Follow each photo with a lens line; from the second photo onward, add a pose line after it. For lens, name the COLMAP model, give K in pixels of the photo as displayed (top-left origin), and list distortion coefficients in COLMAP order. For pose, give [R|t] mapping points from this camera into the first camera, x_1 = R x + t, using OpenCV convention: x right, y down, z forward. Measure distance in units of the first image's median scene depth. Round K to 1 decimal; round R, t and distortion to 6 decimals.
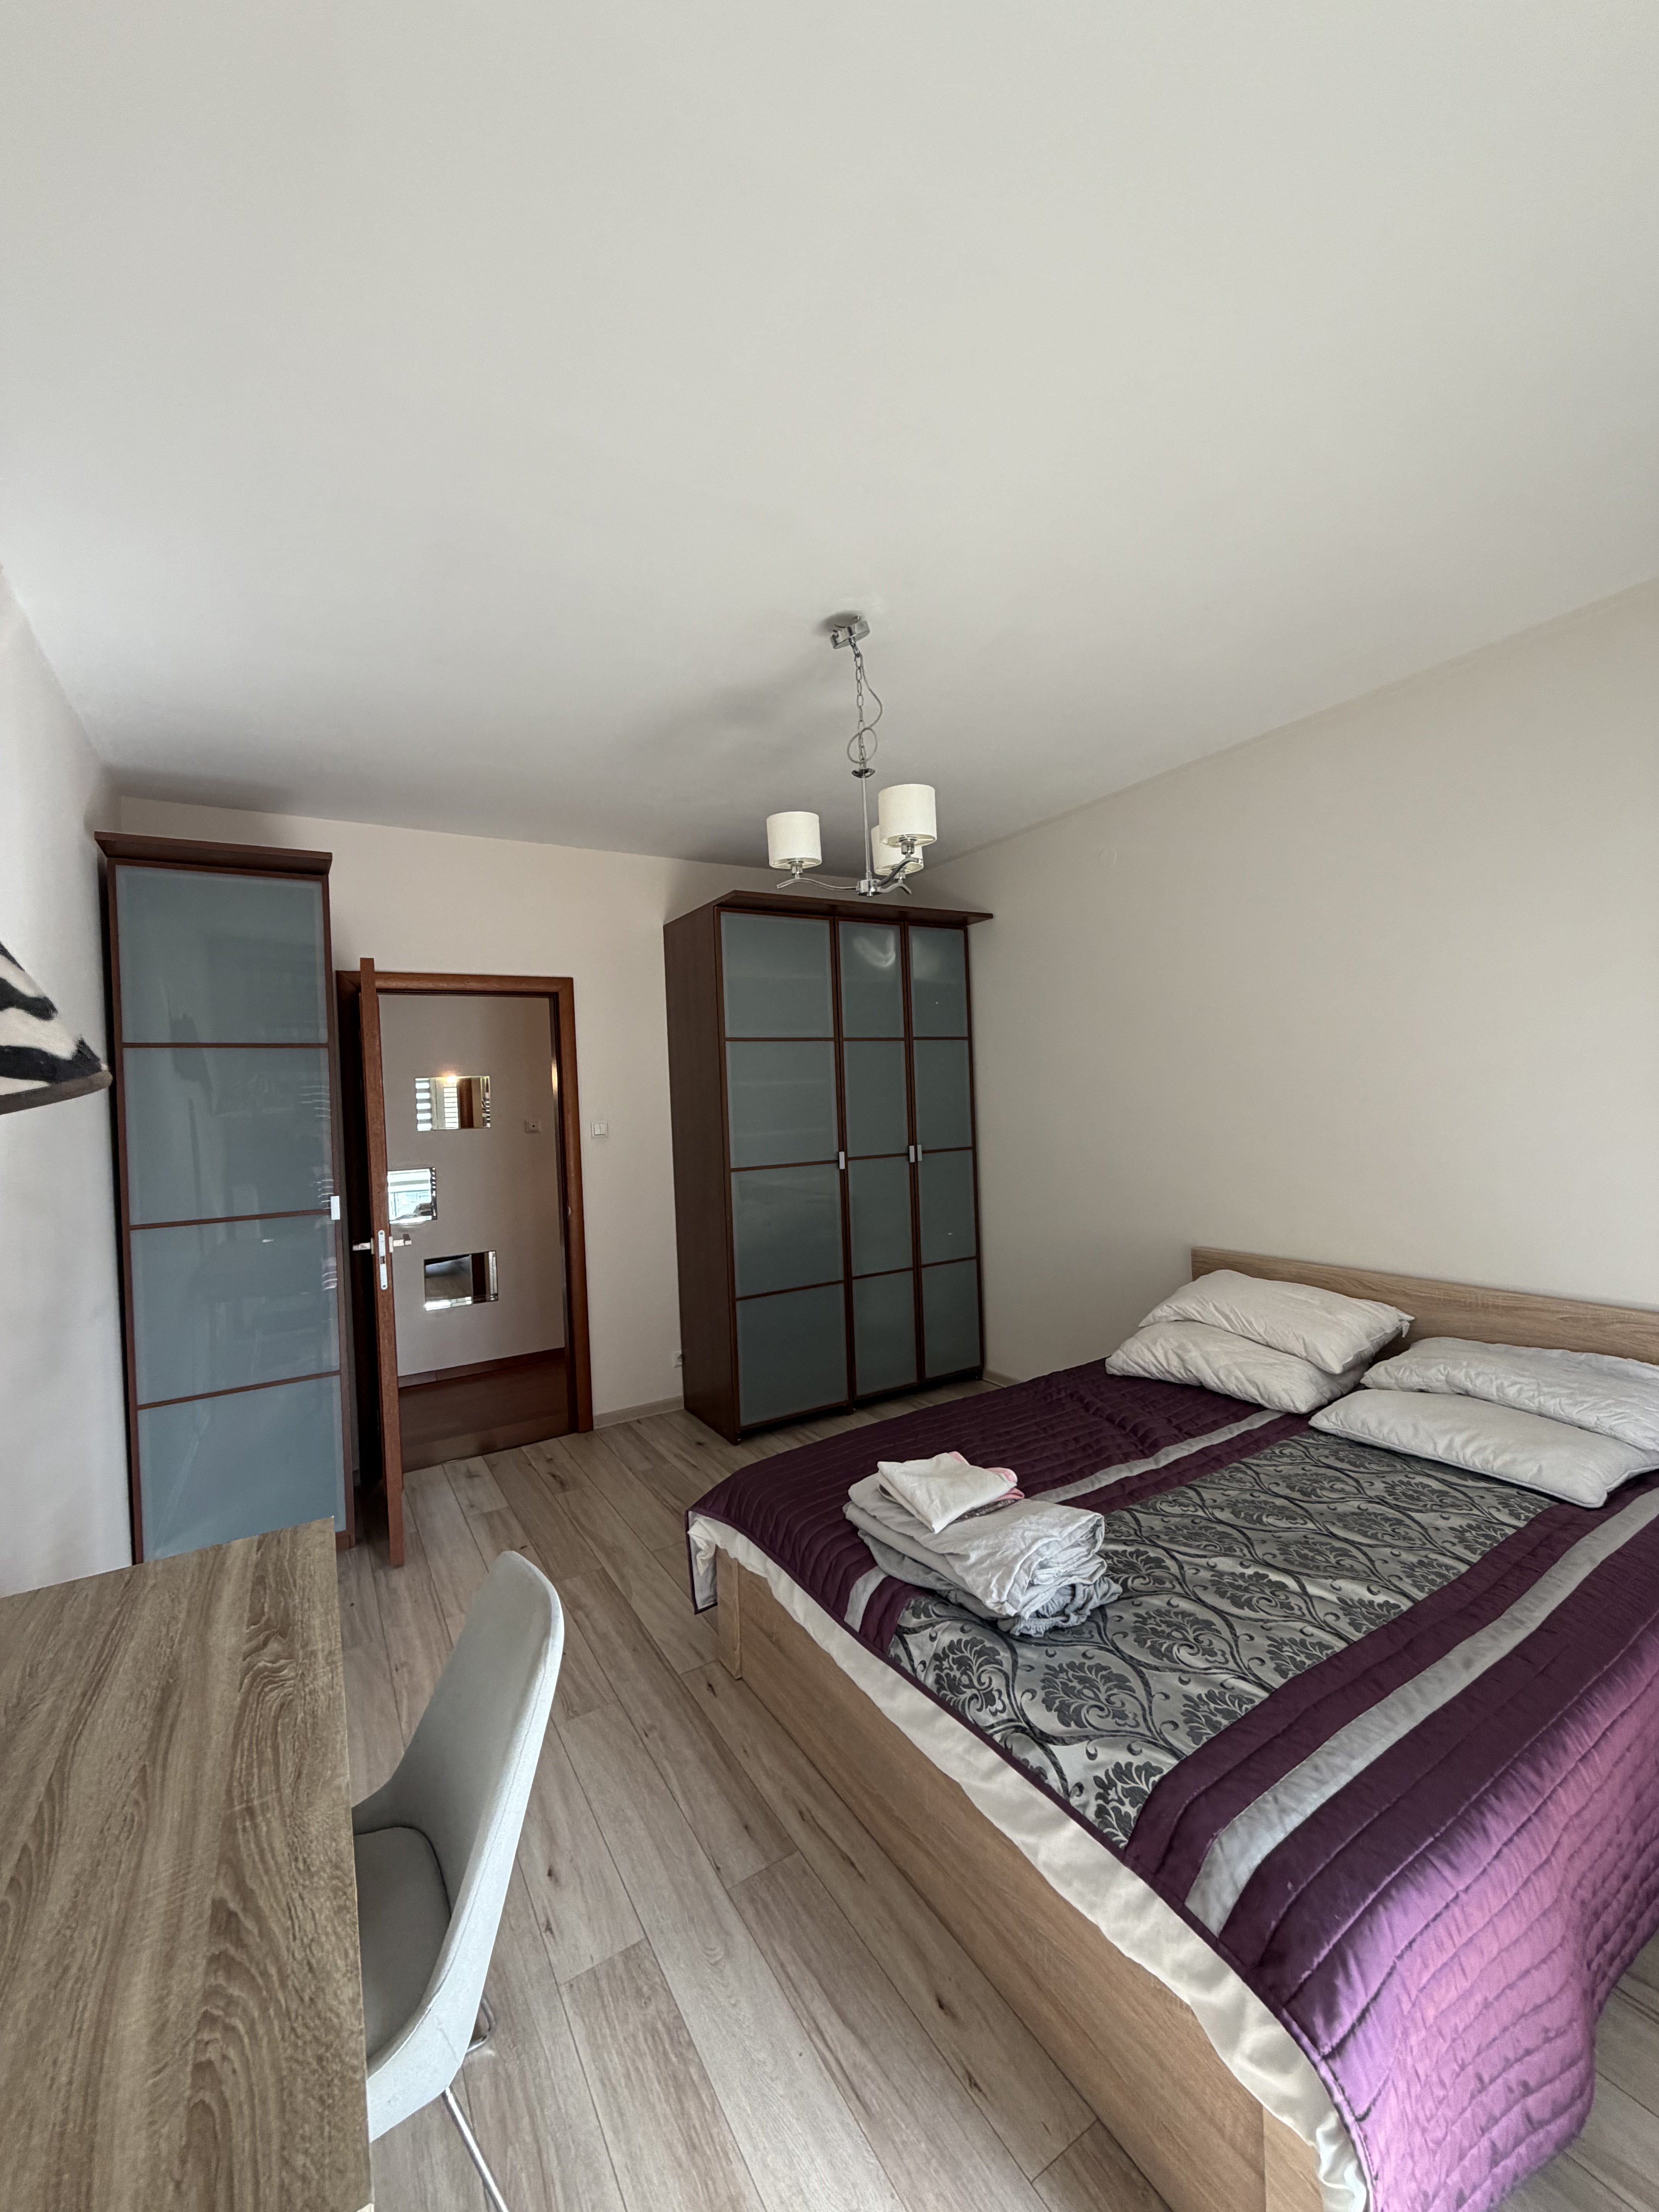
lens RADIAL K [[876.3, 0, 825.3], [0, 876.3, 1104.4], [0, 0, 1]] dist [-0.002673, 0.000385]
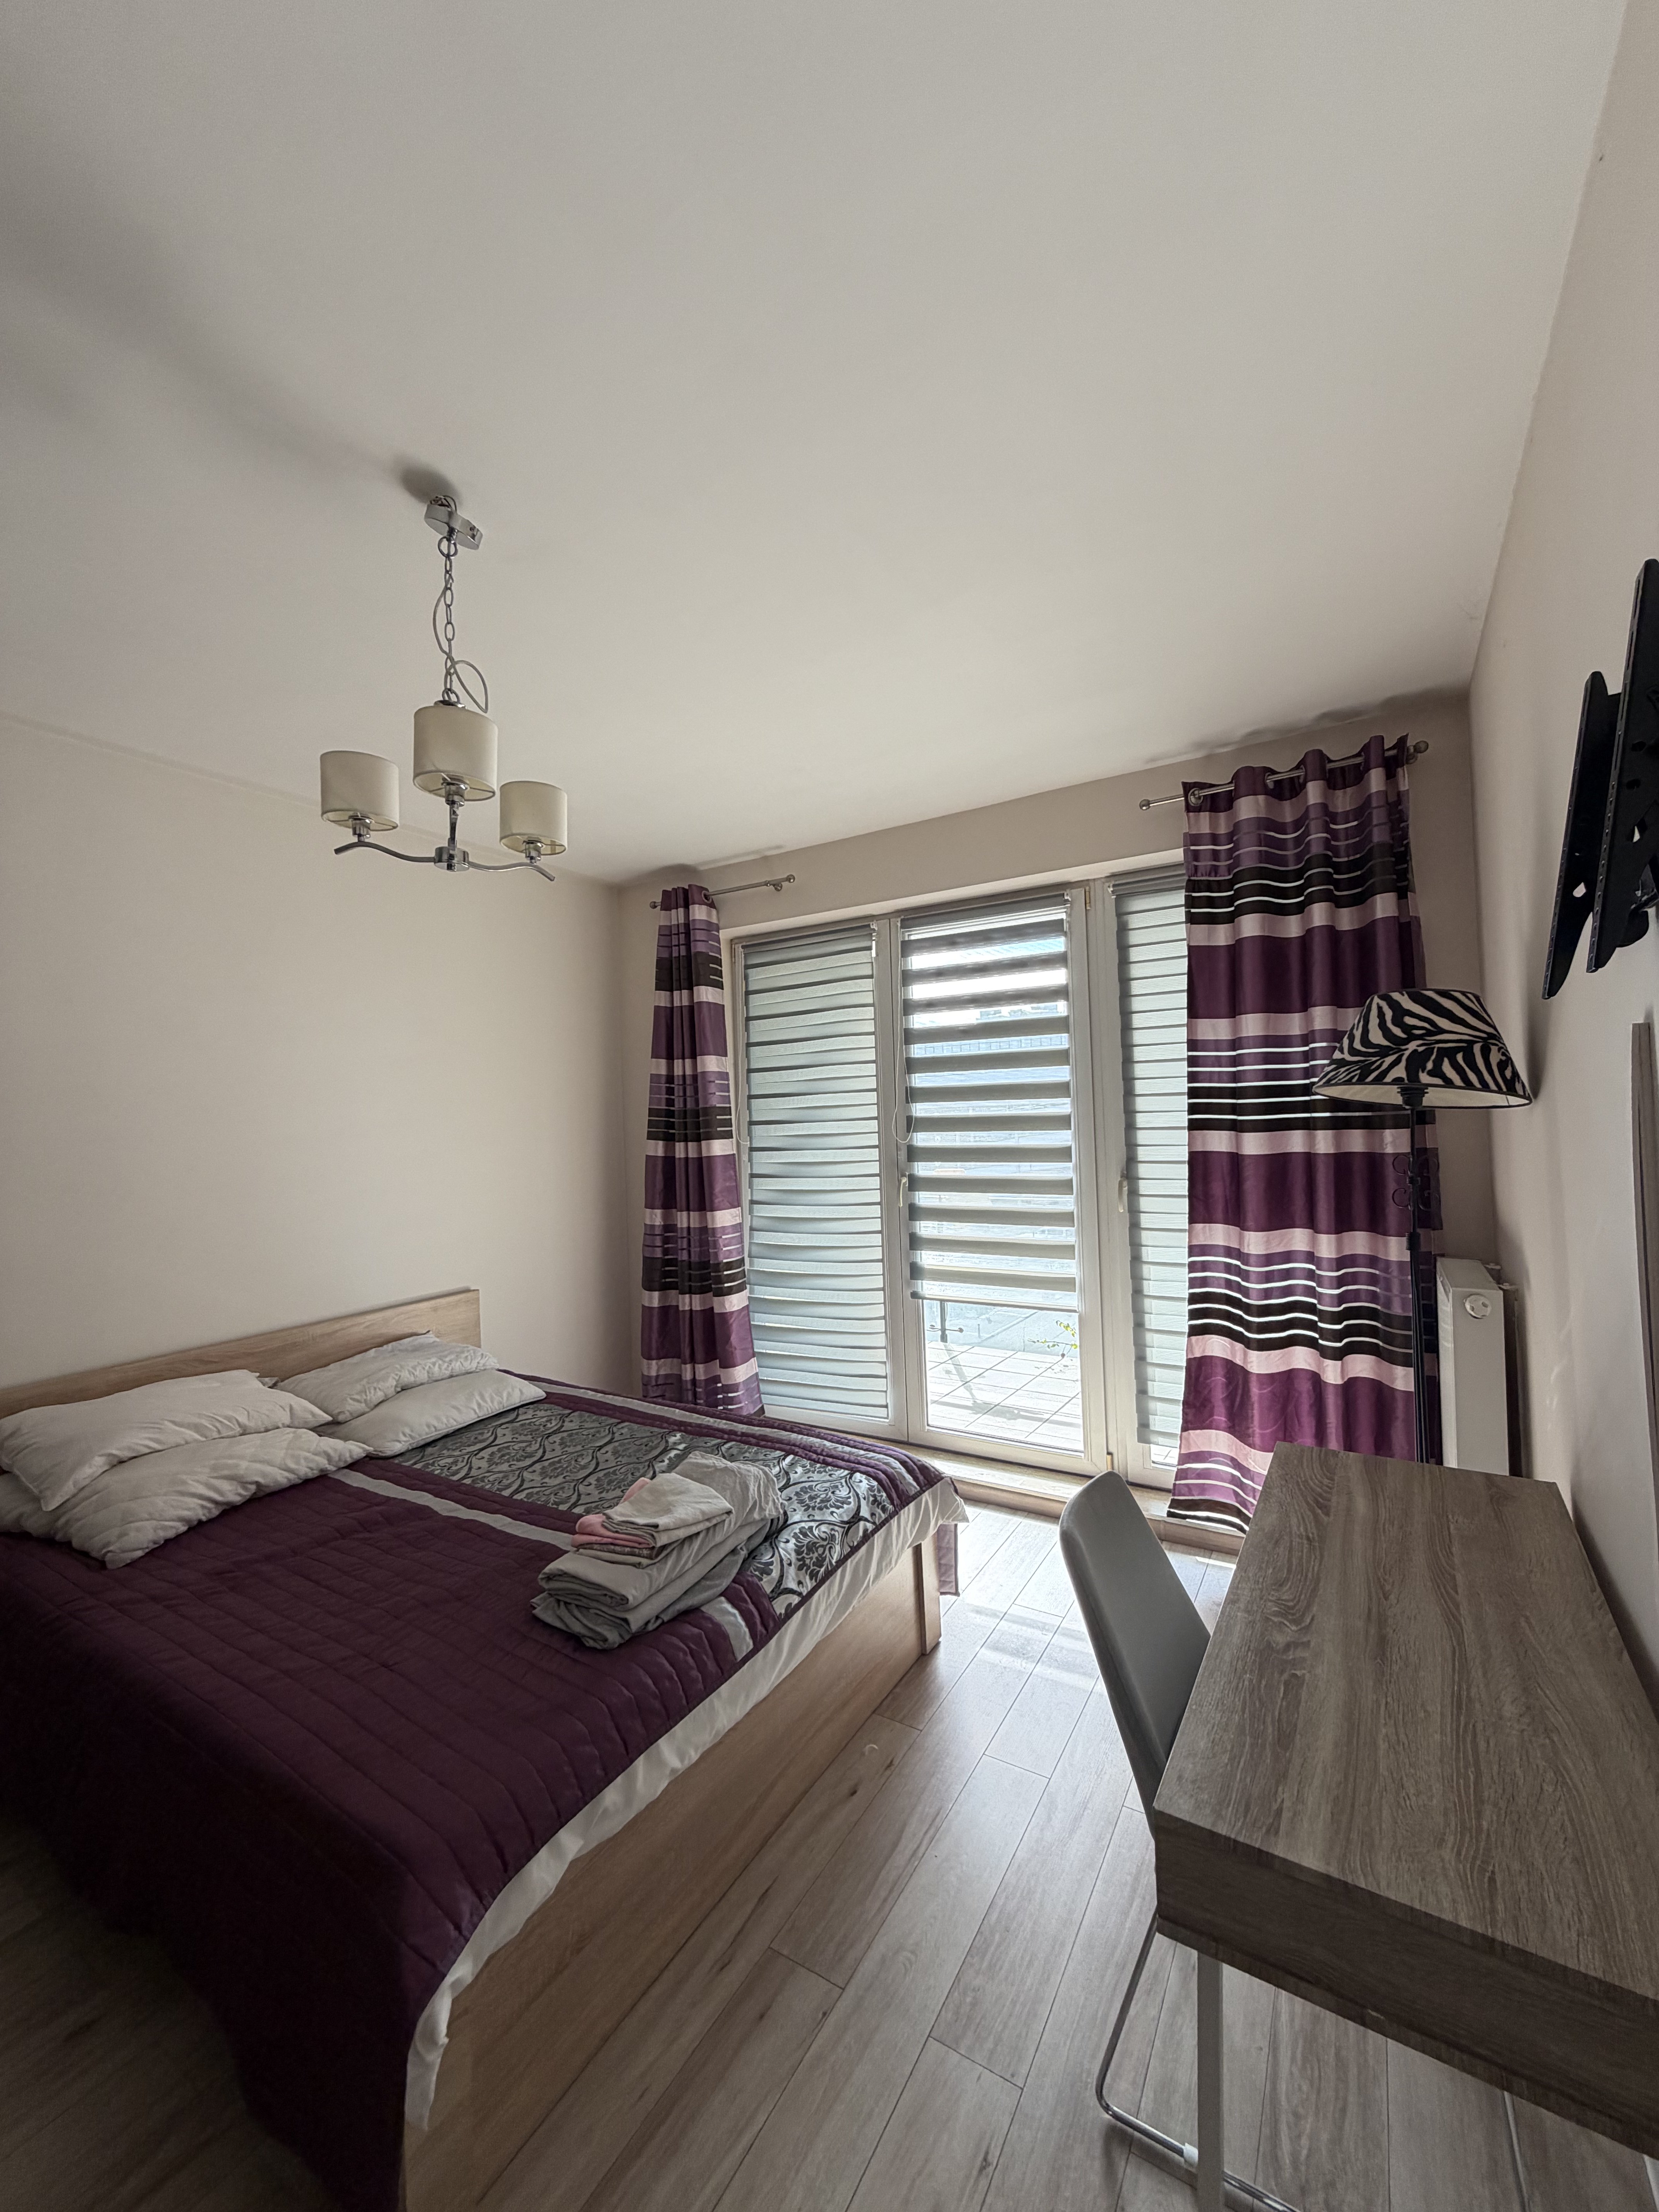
lens RADIAL K [[876.3, 0, 829.1], [0, 876.3, 1106.2], [0, 0, 1]] dist [-0.002673, 0.000385]
pose [[-0.447842, 0.068693, 0.891470, -1.005917], [0.066776, 0.996829, -0.043265, 0.023931], [-0.891616, 0.040153, -0.451009, 1.424751]]
